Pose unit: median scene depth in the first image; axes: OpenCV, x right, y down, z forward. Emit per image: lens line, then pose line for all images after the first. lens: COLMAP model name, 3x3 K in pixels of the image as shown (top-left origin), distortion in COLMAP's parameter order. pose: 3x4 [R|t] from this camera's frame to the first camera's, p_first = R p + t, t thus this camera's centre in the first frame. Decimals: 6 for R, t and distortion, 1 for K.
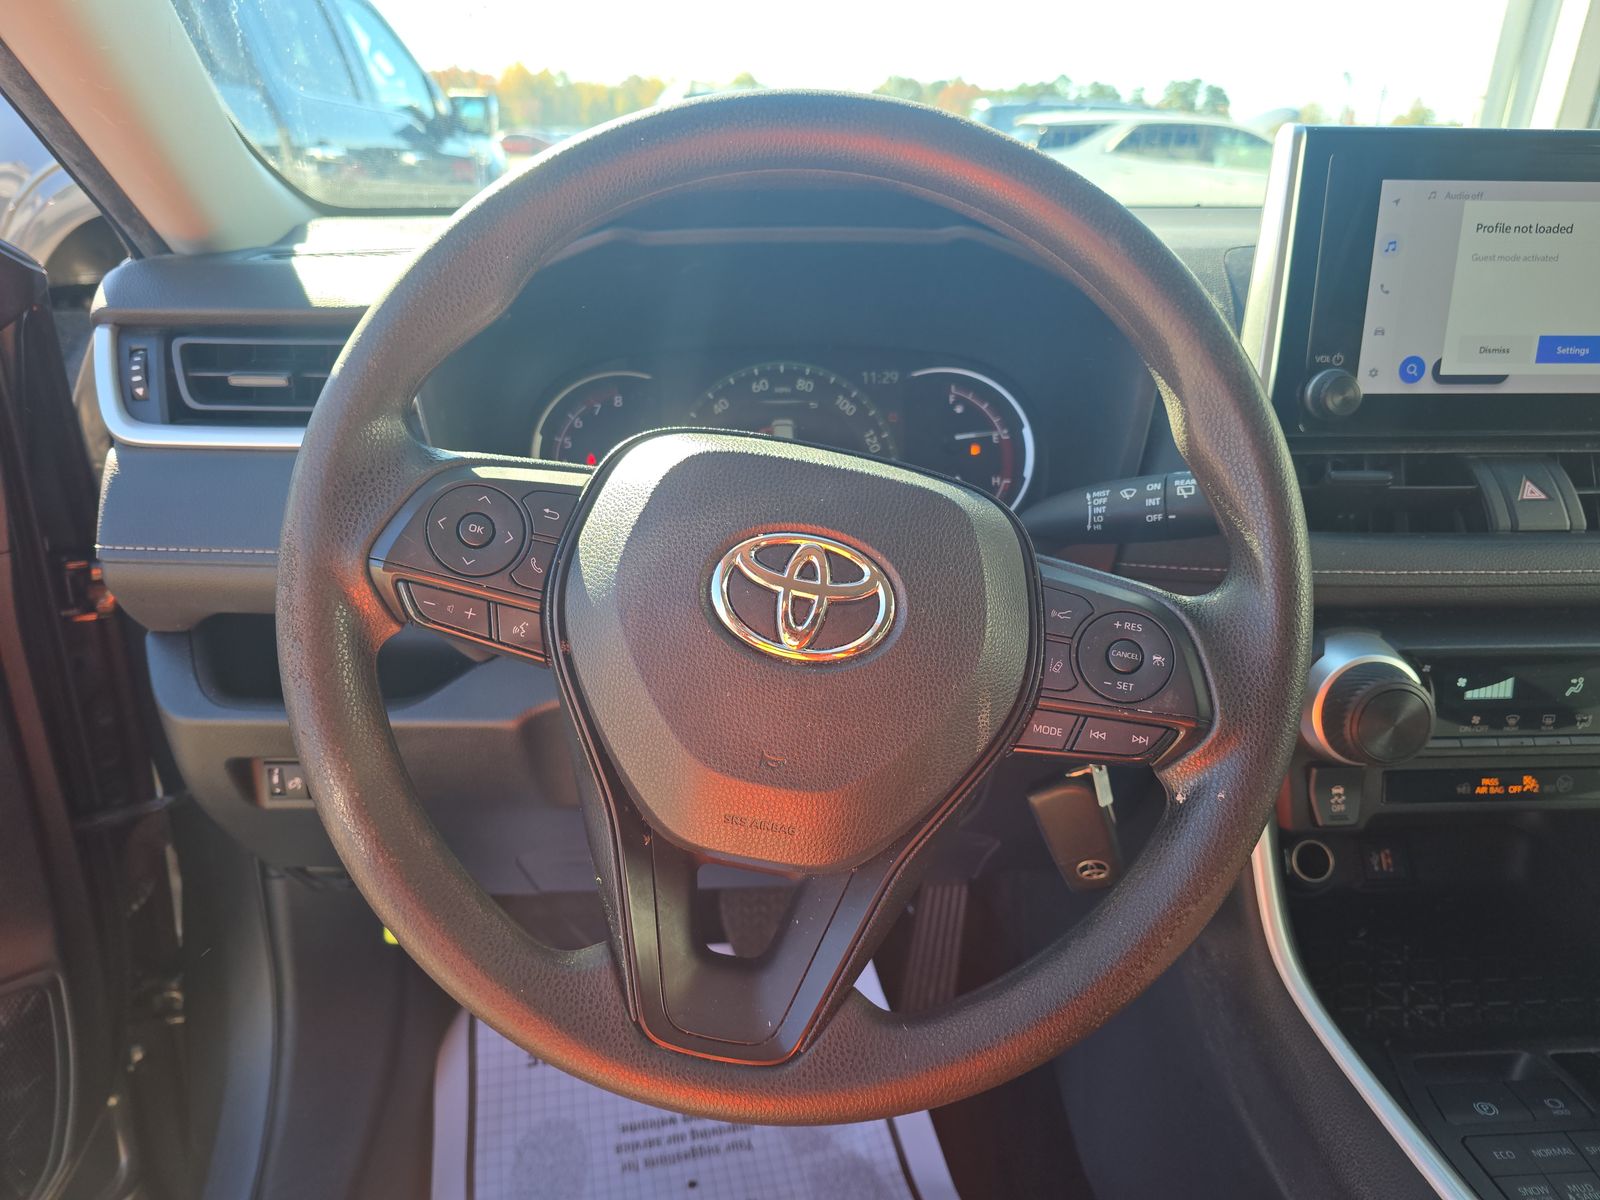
lens RADIAL K [[1052.6, 0, 796.4], [0, 1052.6, 603.1], [0, 0, 1]] dist [0.017424, -0.022358]
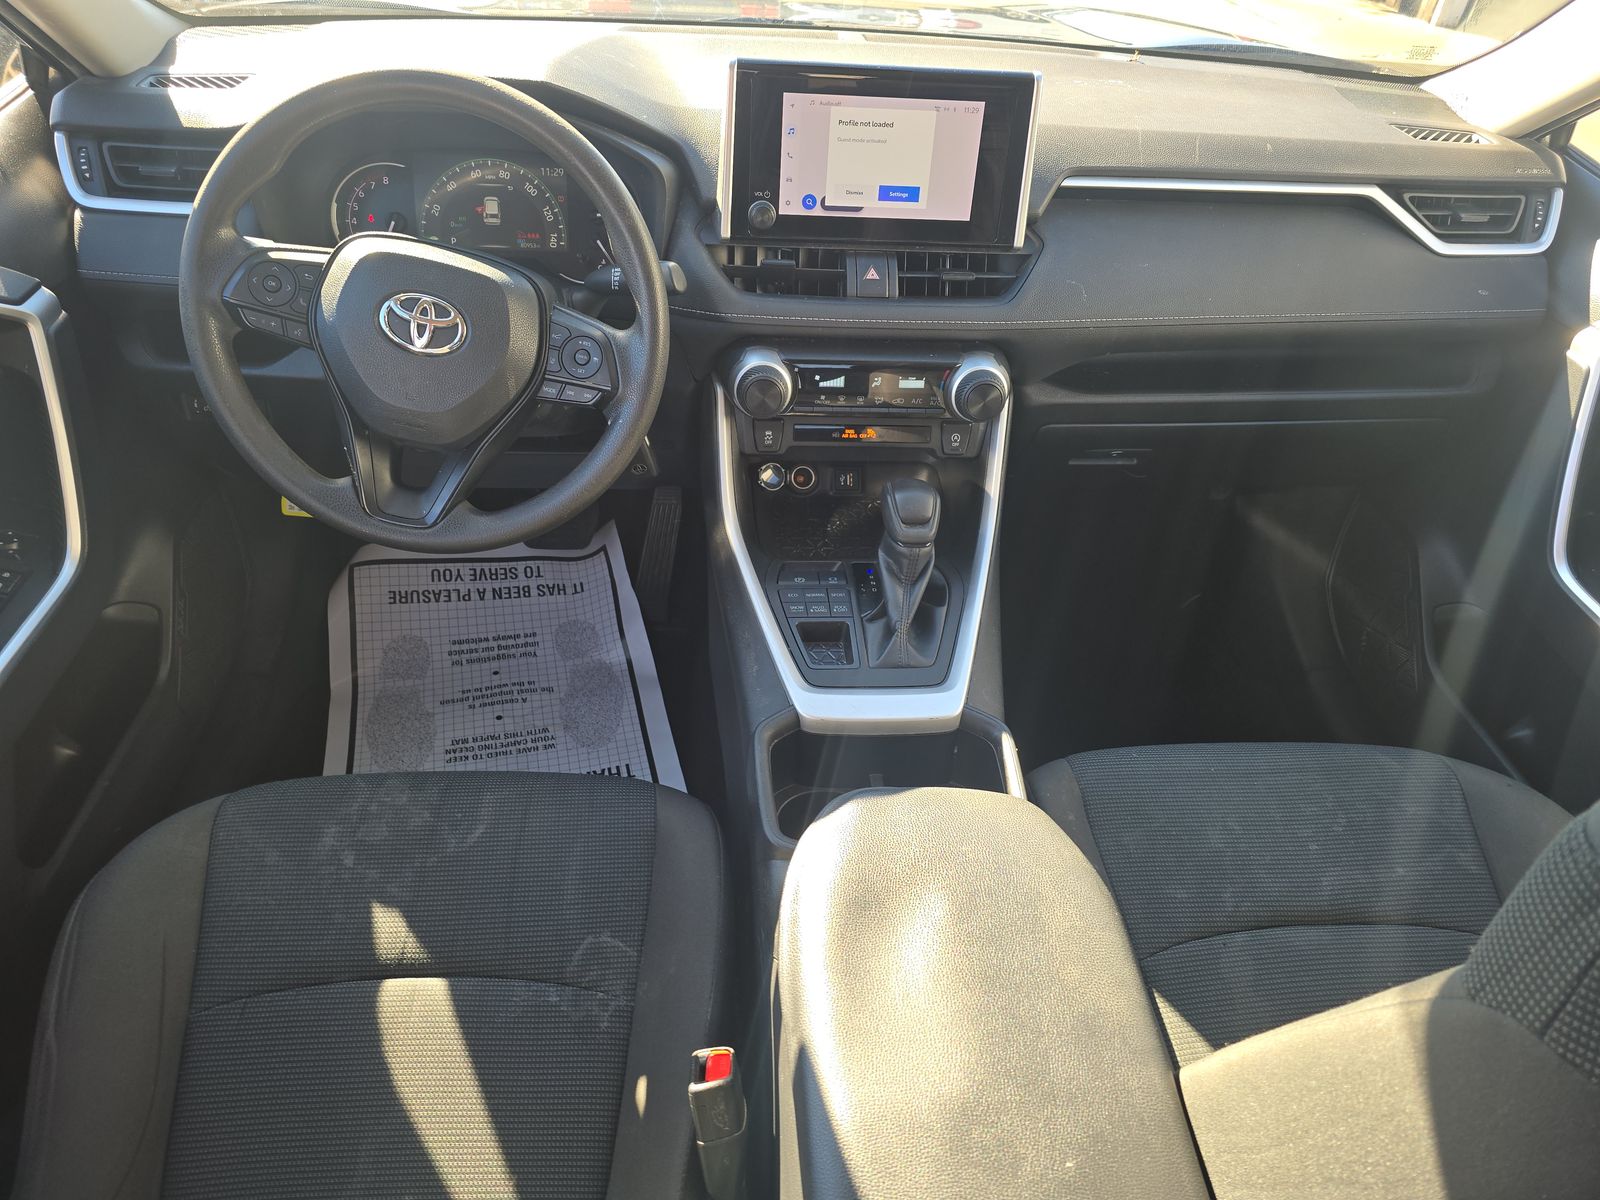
lens RADIAL K [[1052.6, 0, 807.0], [0, 1052.6, 599.1], [0, 0, 1]] dist [0.017424, -0.022358]
pose [[0.998085, 0.030723, 0.053691, 0.487389], [-0.045048, 0.955815, 0.290498, -0.091433], [-0.042394, -0.292361, 0.955368, -0.912724]]
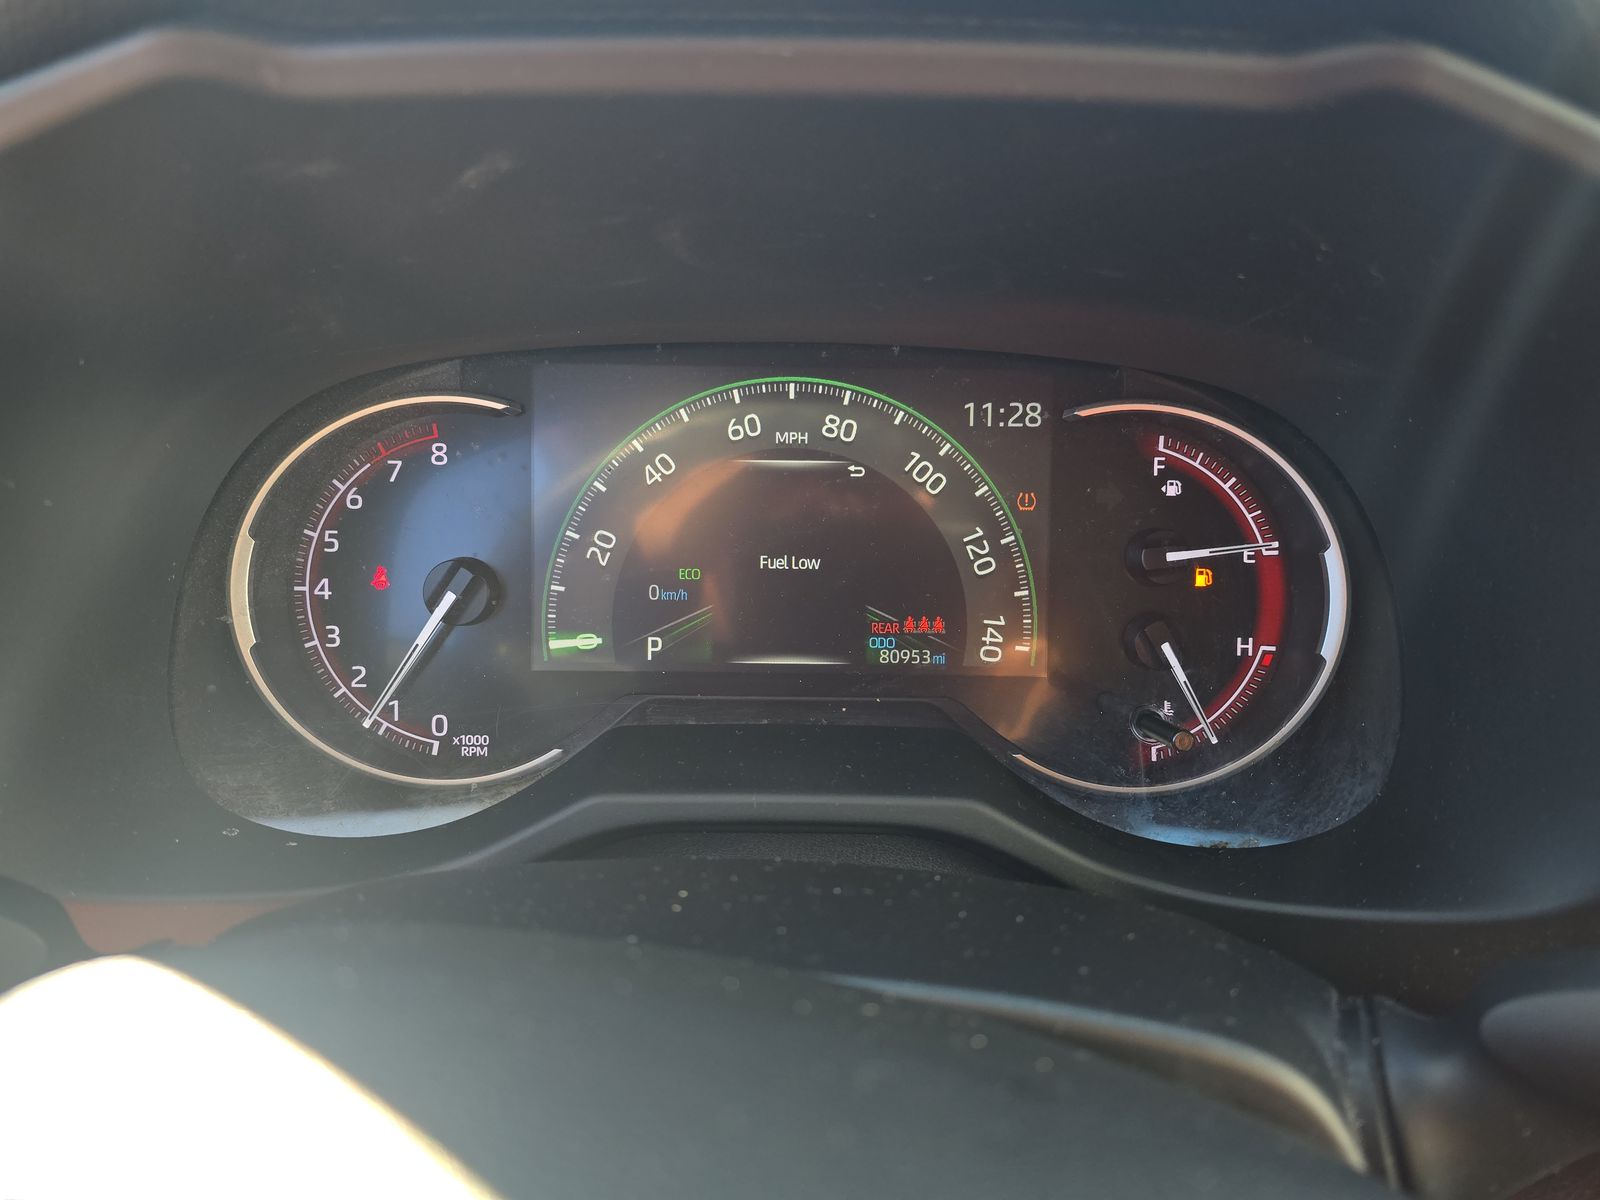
lens RADIAL K [[1052.6, 0, 796.7], [0, 1052.6, 587.3], [0, 0, 1]] dist [0.017424, -0.022358]
pose [[0.997895, 0.038729, -0.052010, 0.019259], [-0.034346, 0.995985, 0.082675, -0.209895], [0.055003, -0.080715, 0.995218, 0.636854]]
